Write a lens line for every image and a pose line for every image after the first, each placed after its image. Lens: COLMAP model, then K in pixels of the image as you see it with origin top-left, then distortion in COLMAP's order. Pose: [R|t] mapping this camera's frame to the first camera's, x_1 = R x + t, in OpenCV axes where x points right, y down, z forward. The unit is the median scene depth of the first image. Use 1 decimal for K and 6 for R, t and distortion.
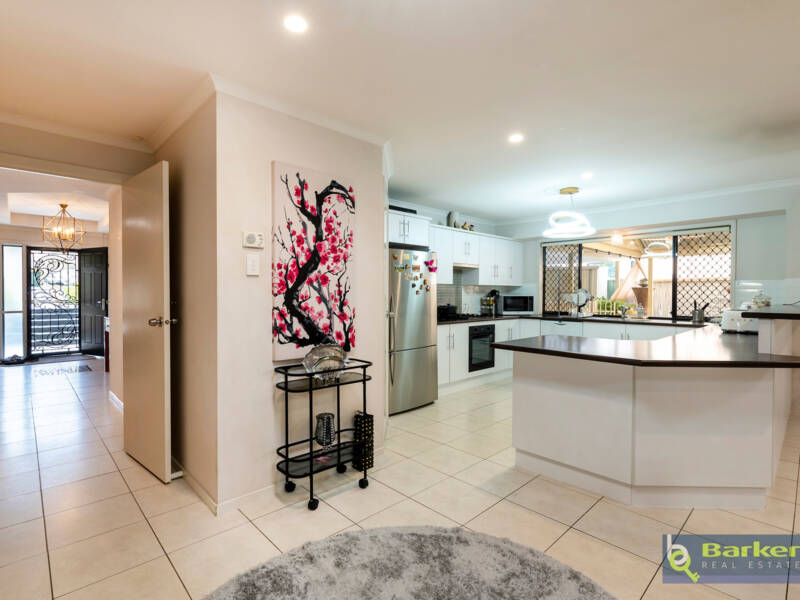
lens RADIAL K [[395.3, 0, 398.4], [0, 395.3, 298.0], [0, 0, 1]] dist [0.000299, 0.000016]
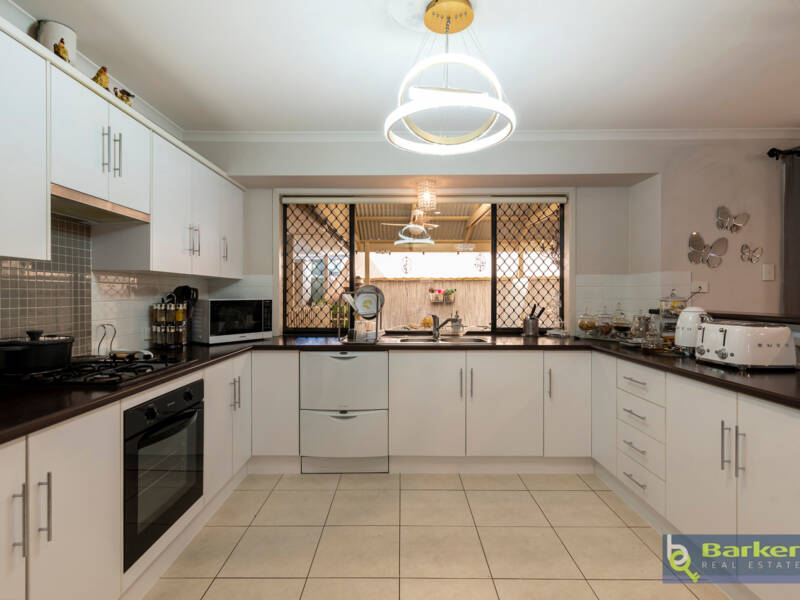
lens RADIAL K [[414.6, 0, 397.6], [0, 414.6, 297.9], [0, 0, 1]] dist [-0.005642, -0.000643]
pose [[0.698266, -0.008360, 0.715789, 0.088856], [0.012783, 0.999918, -0.000791, -0.005185], [-0.715724, 0.009702, 0.698316, 0.556768]]
